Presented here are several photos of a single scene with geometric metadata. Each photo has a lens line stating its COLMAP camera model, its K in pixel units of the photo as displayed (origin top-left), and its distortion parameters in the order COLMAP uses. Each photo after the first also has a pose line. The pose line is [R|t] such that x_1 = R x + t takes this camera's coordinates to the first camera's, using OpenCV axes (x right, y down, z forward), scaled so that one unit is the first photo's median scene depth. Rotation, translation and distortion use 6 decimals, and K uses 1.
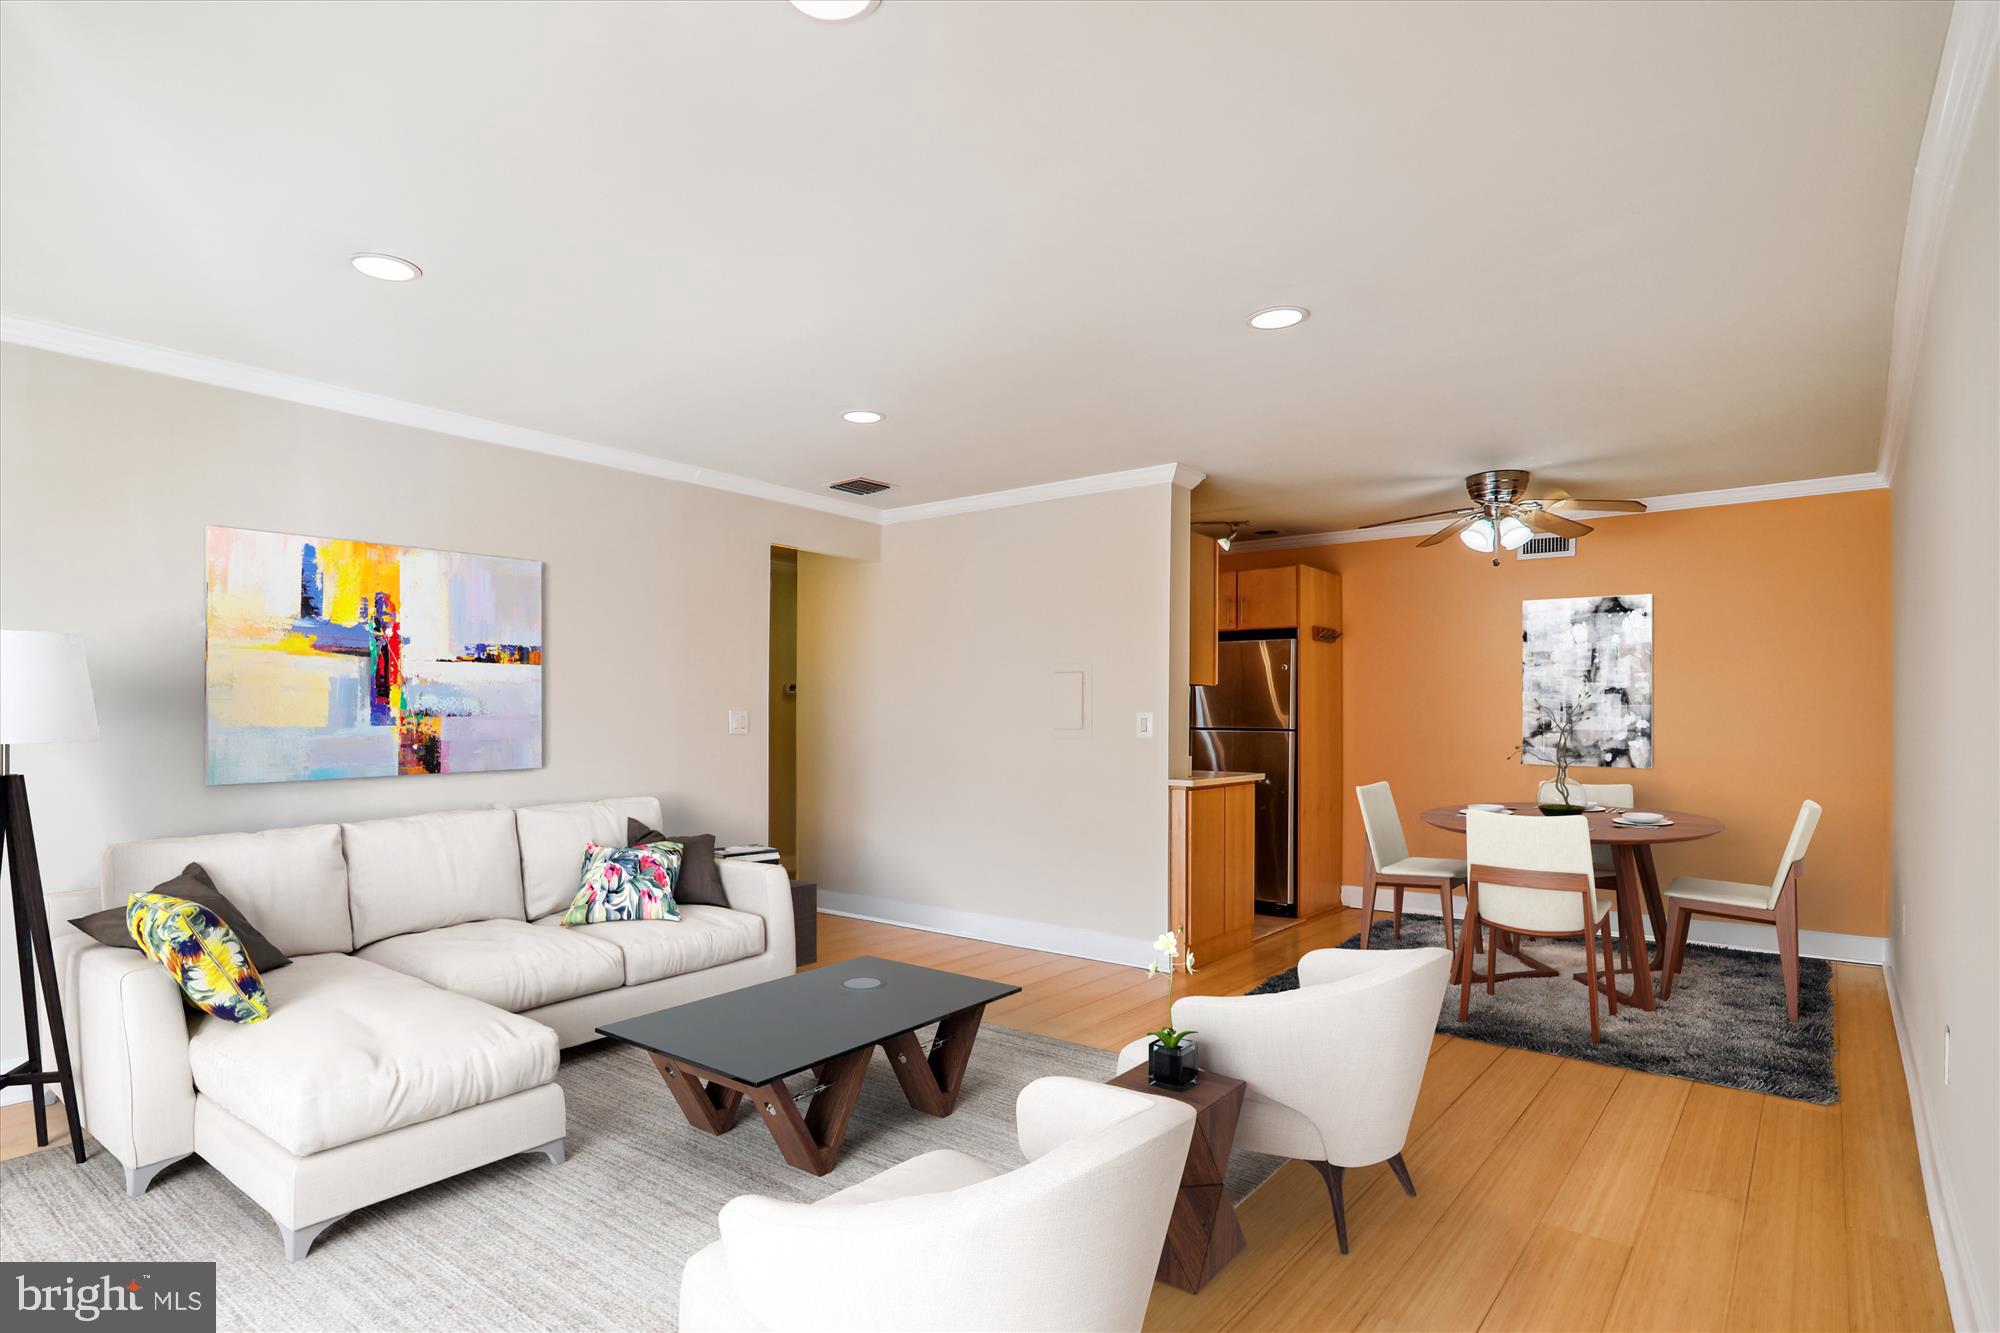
lens RADIAL K [[1031.2, 0, 996.4], [0, 1031.2, 717.6], [0, 0, 1]] dist [0.000713, 0.000261]
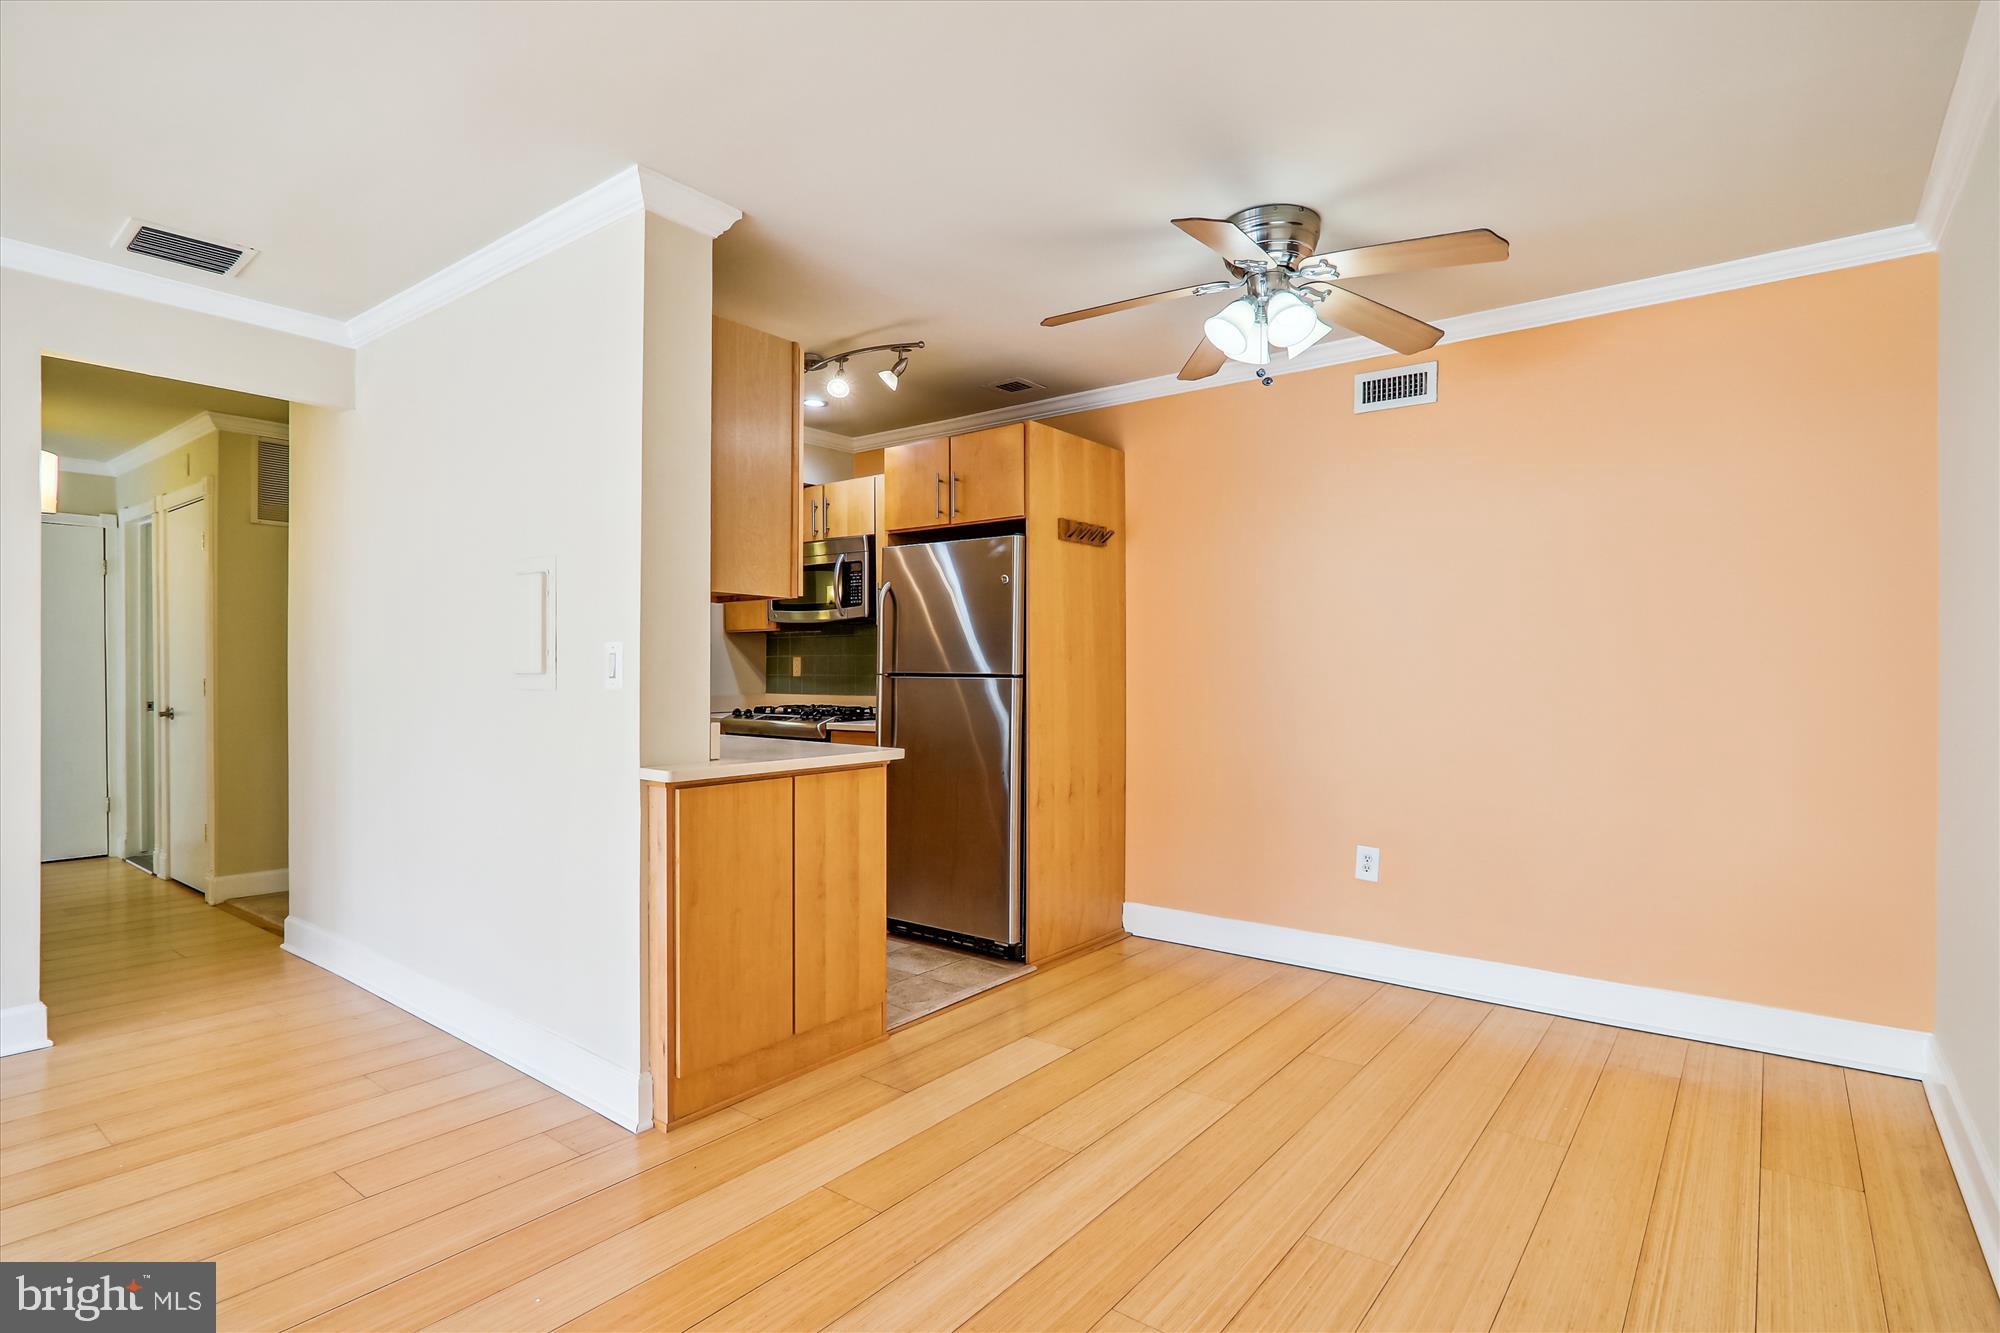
lens RADIAL K [[1014.3, 0, 1000.0], [0, 1014.3, 666.5], [0, 0, 1]] dist [-0.025844, -0.000971]
pose [[0.999688, 0.003148, 0.024766, 0.299630], [-0.003248, 0.999987, 0.004001, 0.004113], [-0.024753, -0.004080, 0.999685, 0.416838]]
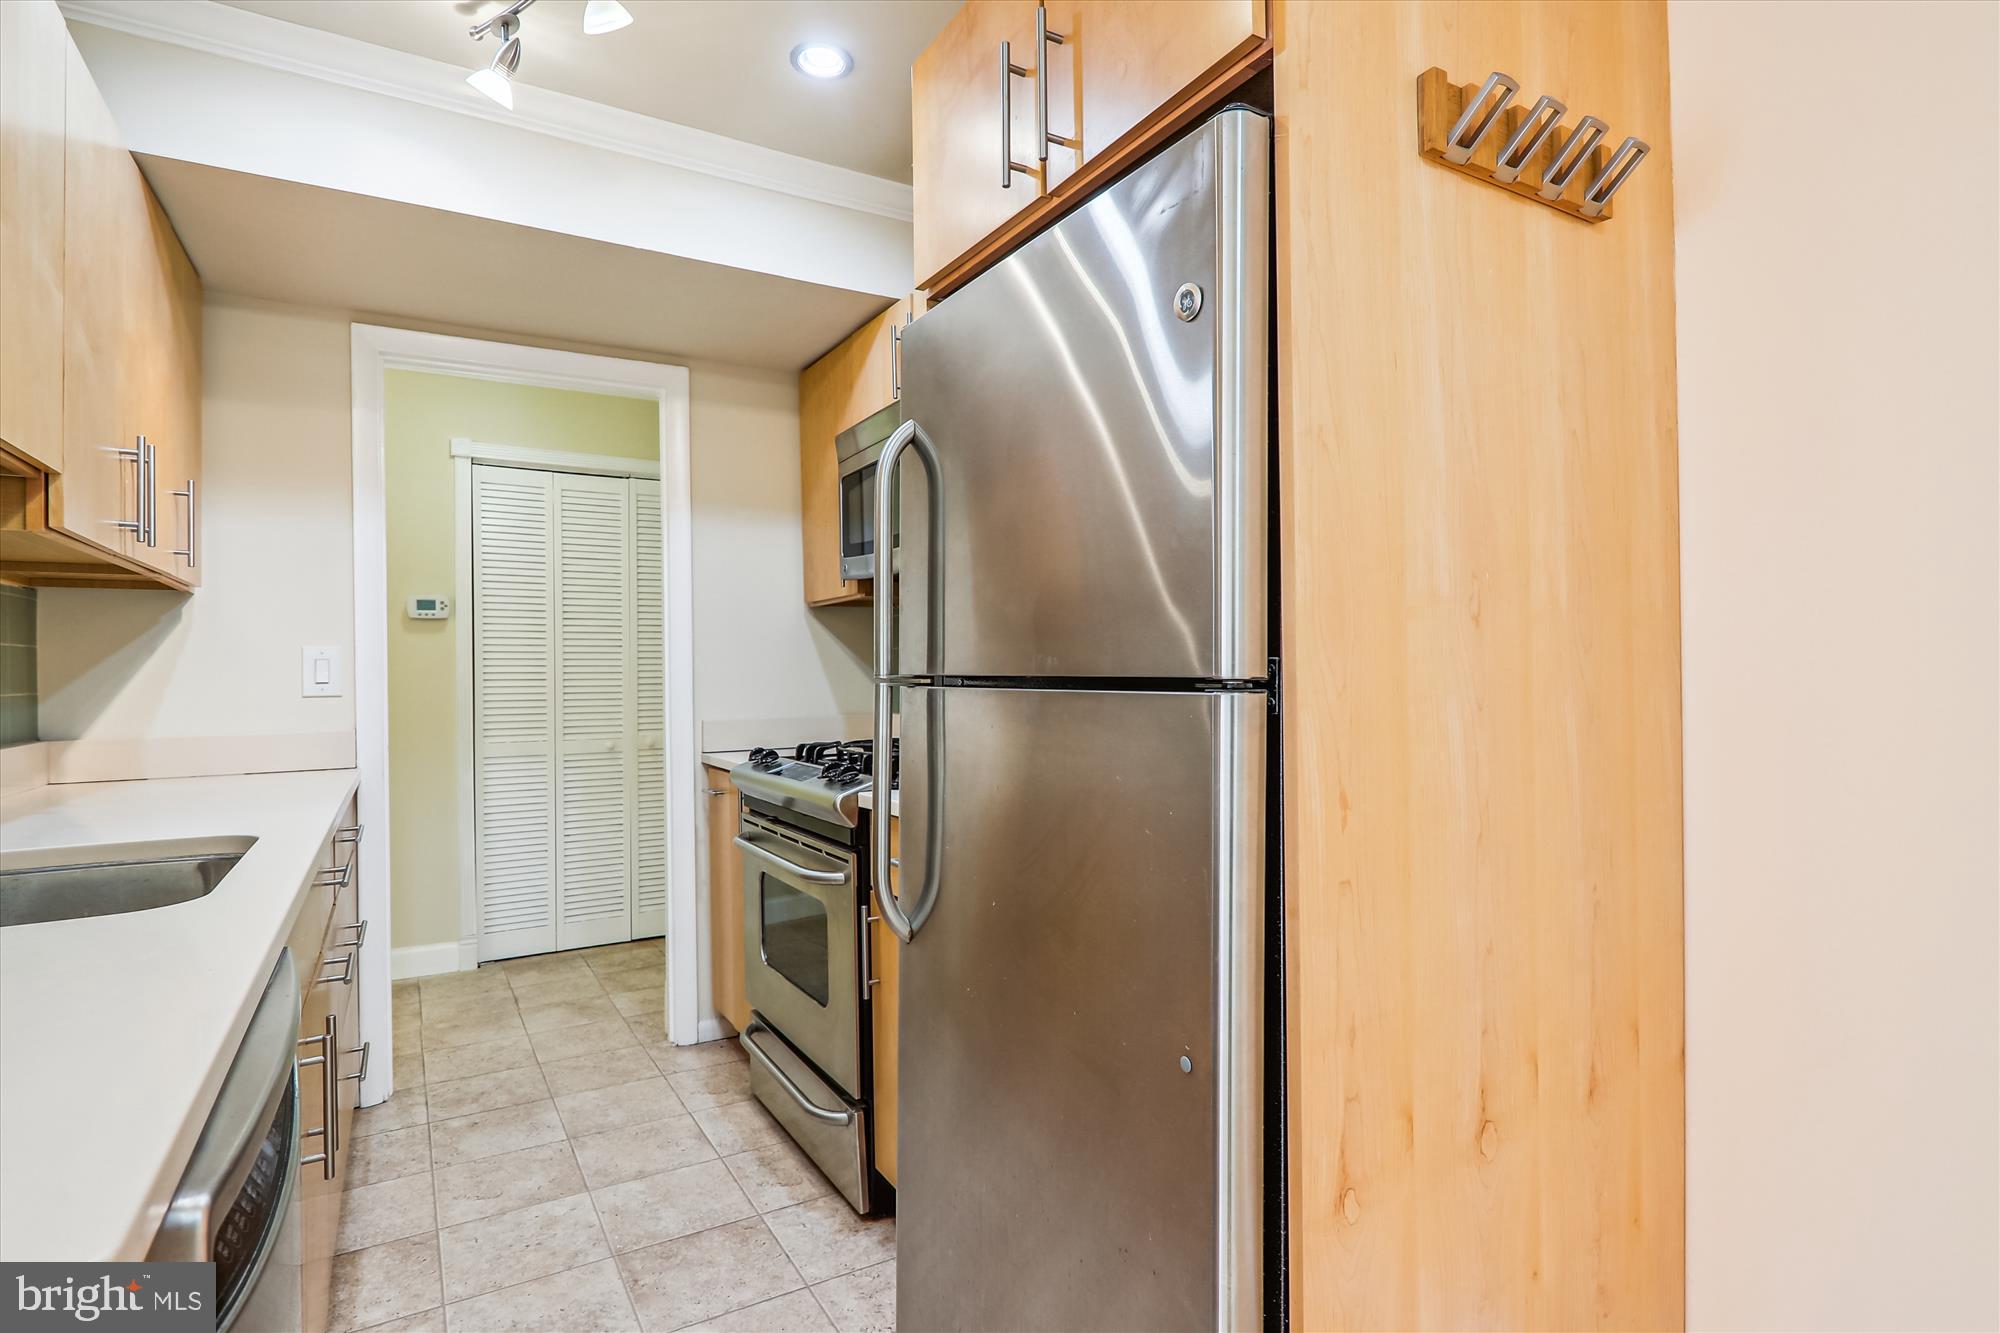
lens RADIAL K [[1014.3, 0, 1000.0], [0, 1014.3, 666.5], [0, 0, 1]] dist [-0.025844, -0.000971]
pose [[0.939742, -0.008721, -0.341772, 0.351605], [0.009898, 0.999950, 0.001702, 0.010141], [0.341740, -0.004982, 0.939781, 0.967500]]
